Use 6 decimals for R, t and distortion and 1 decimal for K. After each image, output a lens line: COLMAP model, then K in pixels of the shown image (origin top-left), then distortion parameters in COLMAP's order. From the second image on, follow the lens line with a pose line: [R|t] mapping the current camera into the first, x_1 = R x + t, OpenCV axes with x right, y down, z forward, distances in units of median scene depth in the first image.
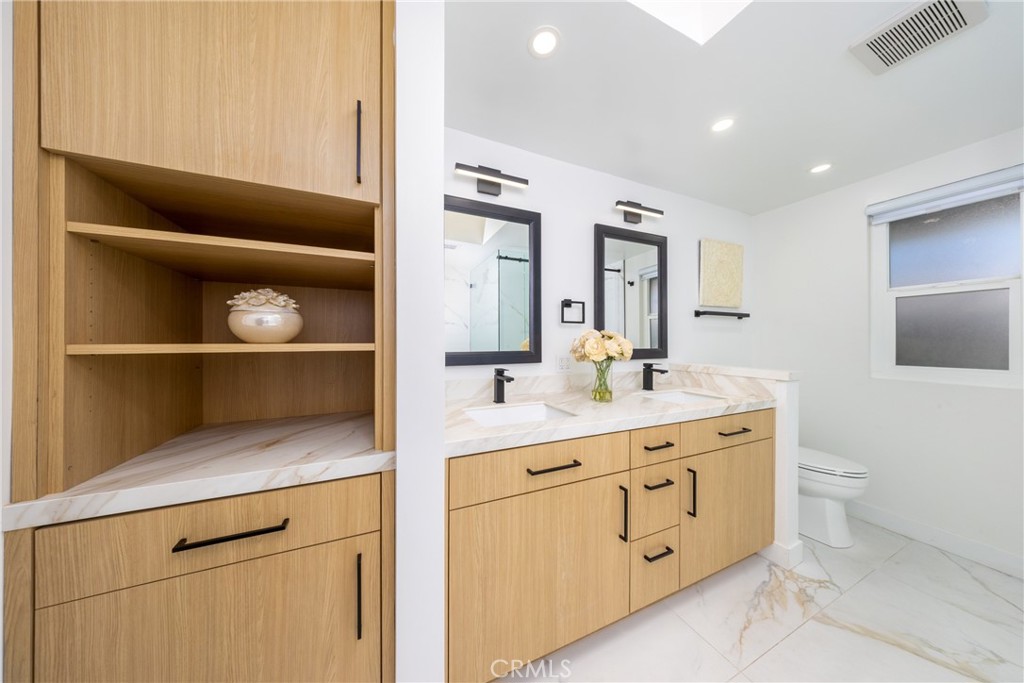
lens RADIAL K [[302.5, 0, 516.0], [0, 302.5, 339.3], [0, 0, 1]] dist [0.000339, 0.000044]
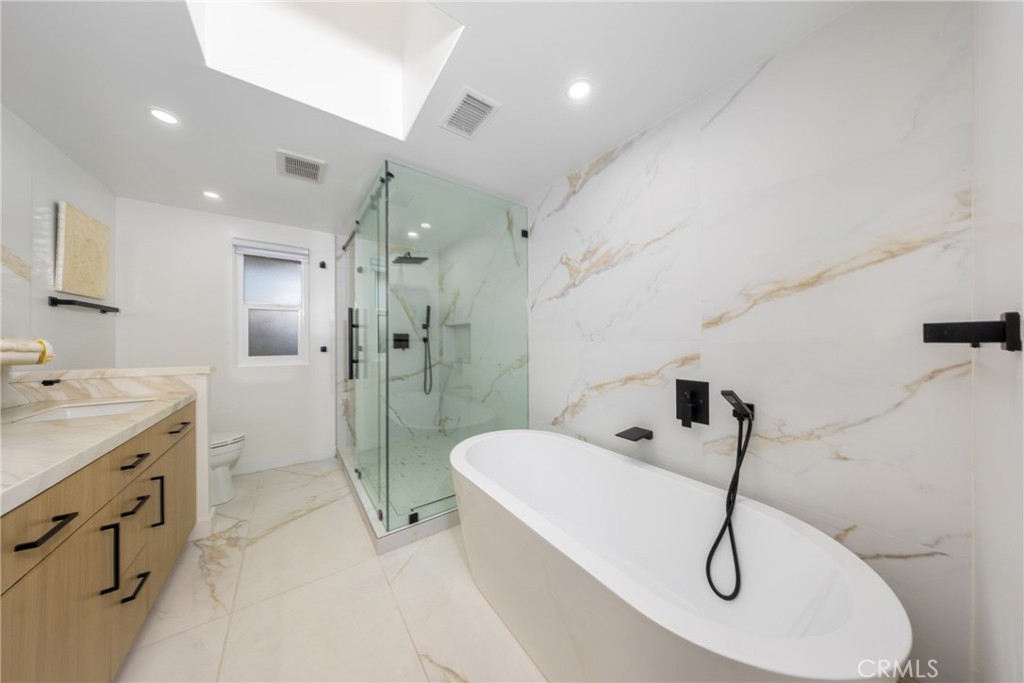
lens RADIAL K [[302.5, 0, 516.0], [0, 302.5, 339.3], [0, 0, 1]] dist [0.000339, 0.000044]
pose [[-0.231728, 0.003073, 0.972776, -0.489053], [0.000517, 0.999995, -0.003036, 0.010938], [-0.972780, -0.000200, -0.231729, 0.124658]]
